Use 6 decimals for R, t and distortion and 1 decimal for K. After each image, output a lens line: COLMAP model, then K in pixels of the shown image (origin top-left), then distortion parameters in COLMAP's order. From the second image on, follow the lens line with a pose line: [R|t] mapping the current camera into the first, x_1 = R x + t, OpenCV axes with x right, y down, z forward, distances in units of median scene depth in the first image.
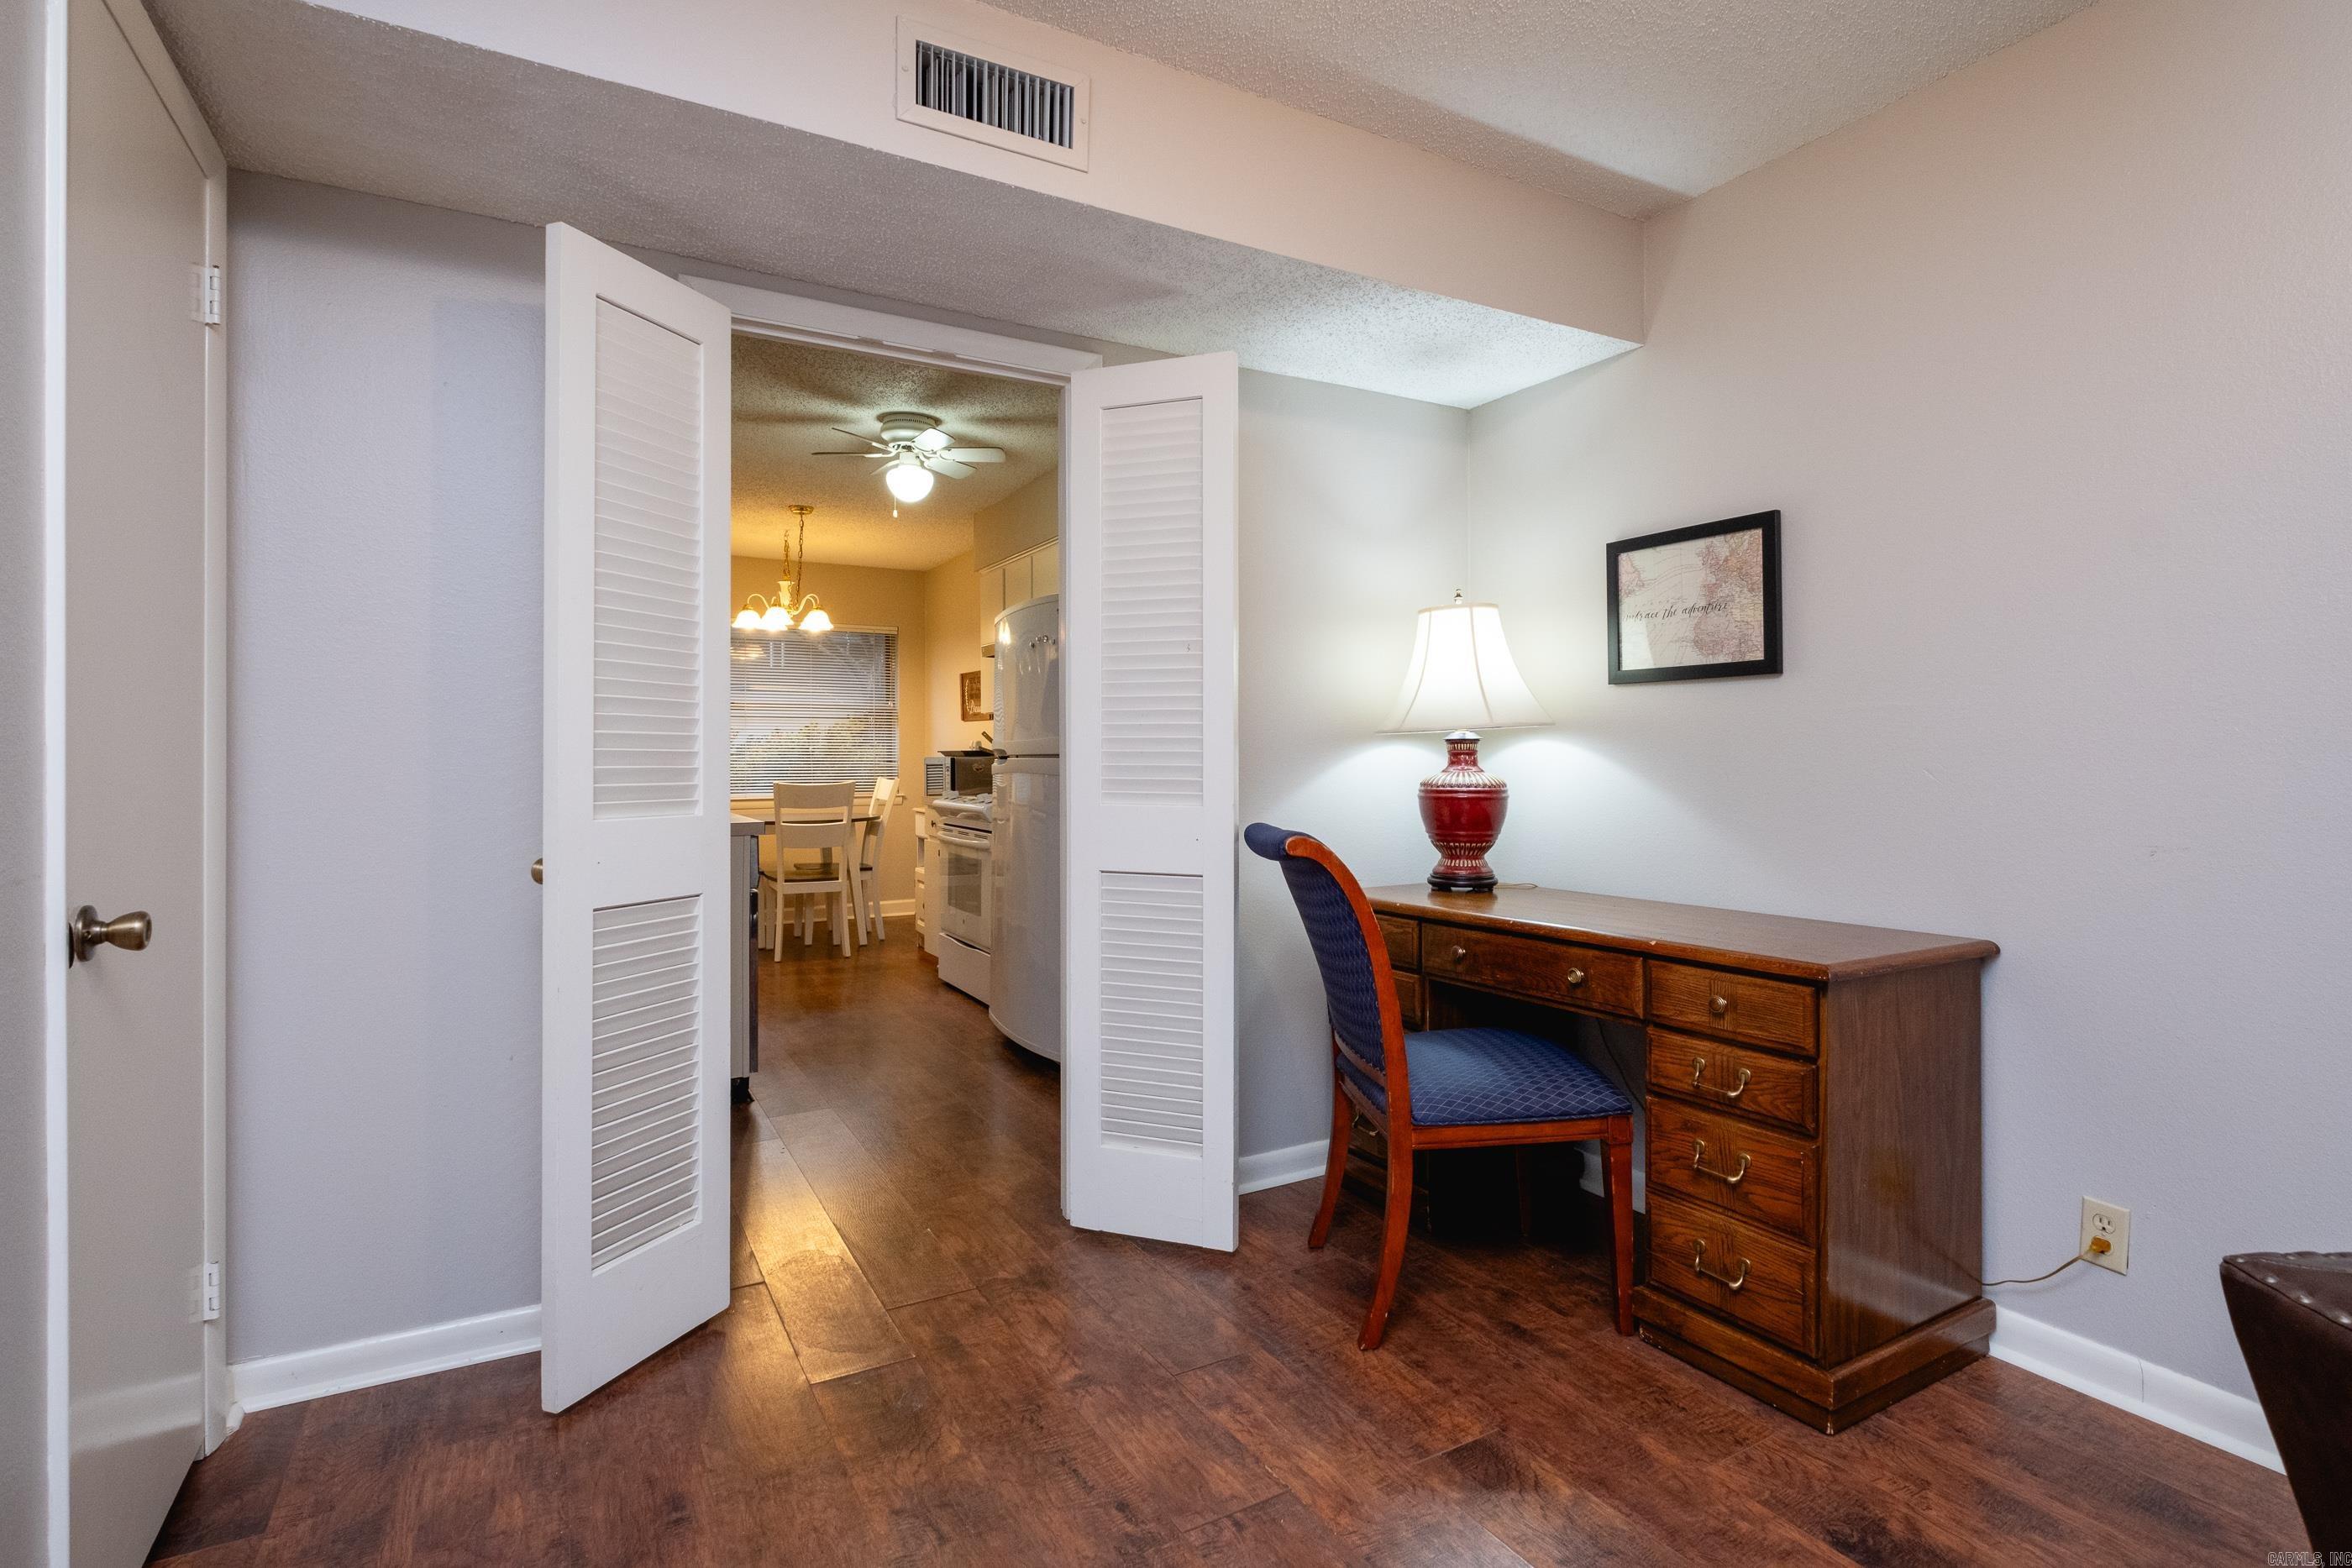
lens RADIAL K [[1139.3, 0, 1172.1], [0, 1139.3, 740.6], [0, 0, 1]] dist [-0.001469, -0.001516]
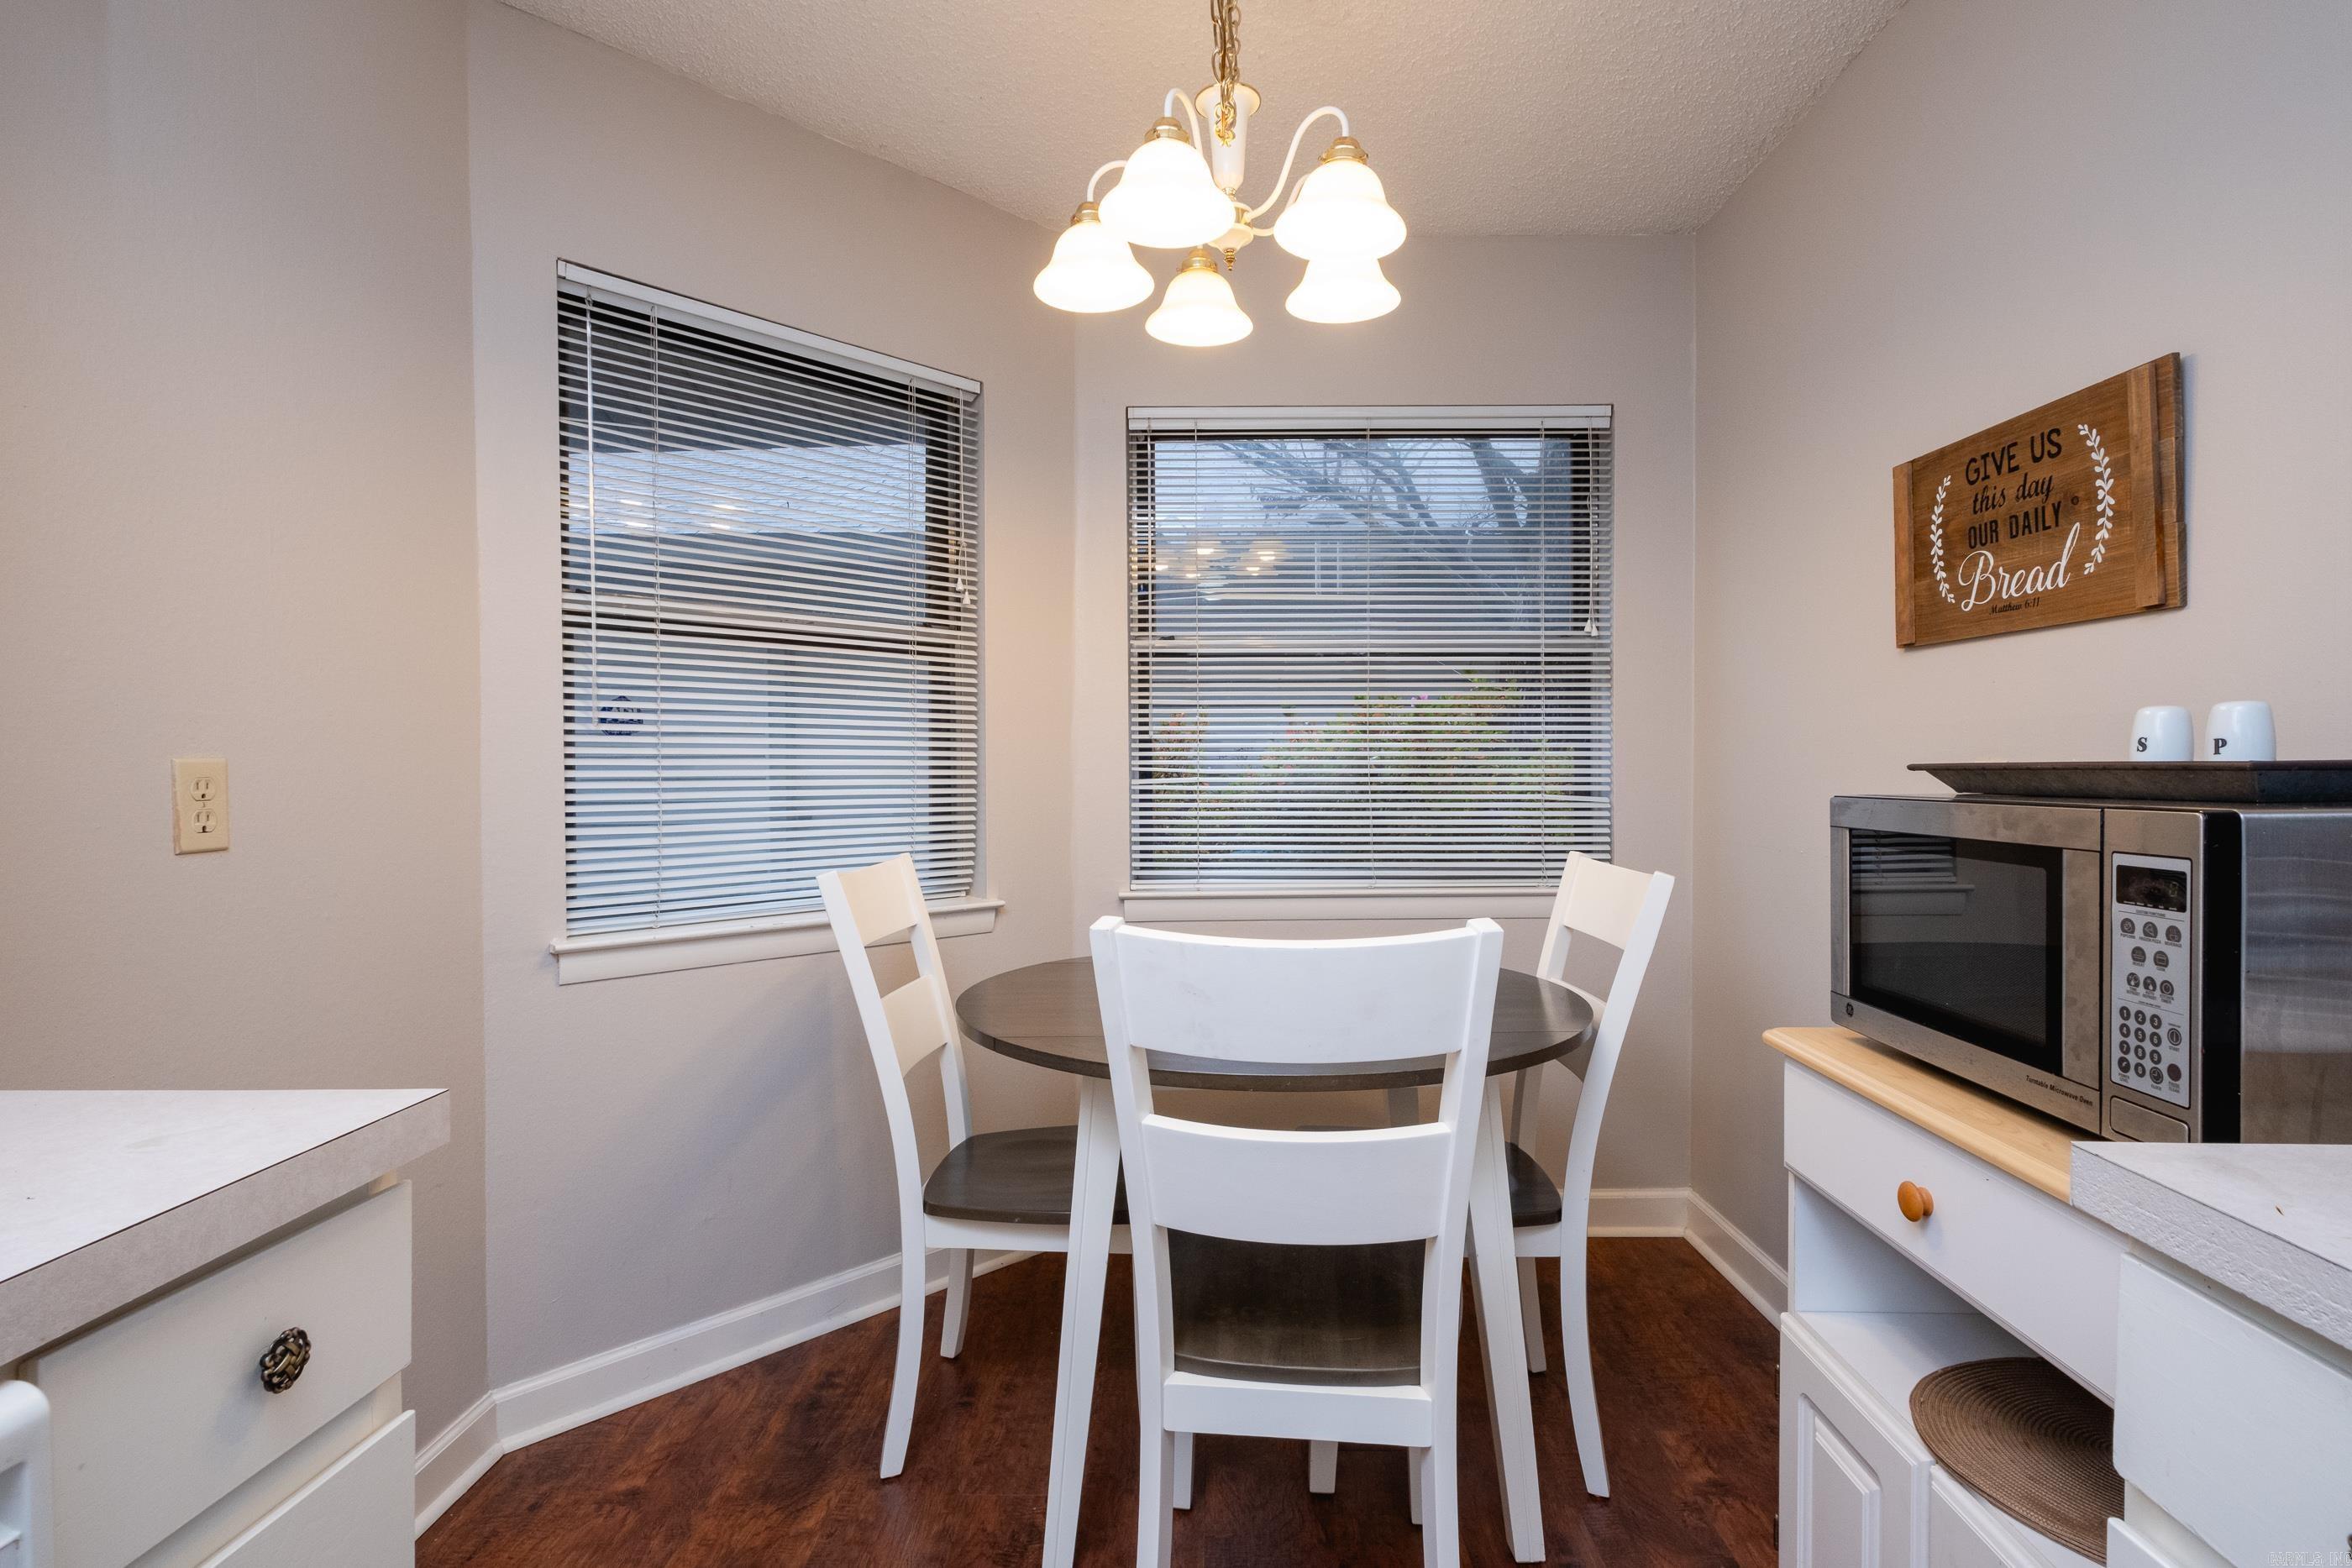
lens RADIAL K [[1144.7, 0, 1185.6], [0, 1144.7, 786.9], [0, 0, 1]] dist [-0.001047, -0.000708]
pose [[0.865917, 0.007181, -0.500136, -0.561159], [0.007831, 0.999580, 0.027910, 0.016567], [0.500126, -0.028084, 0.865497, 1.988418]]
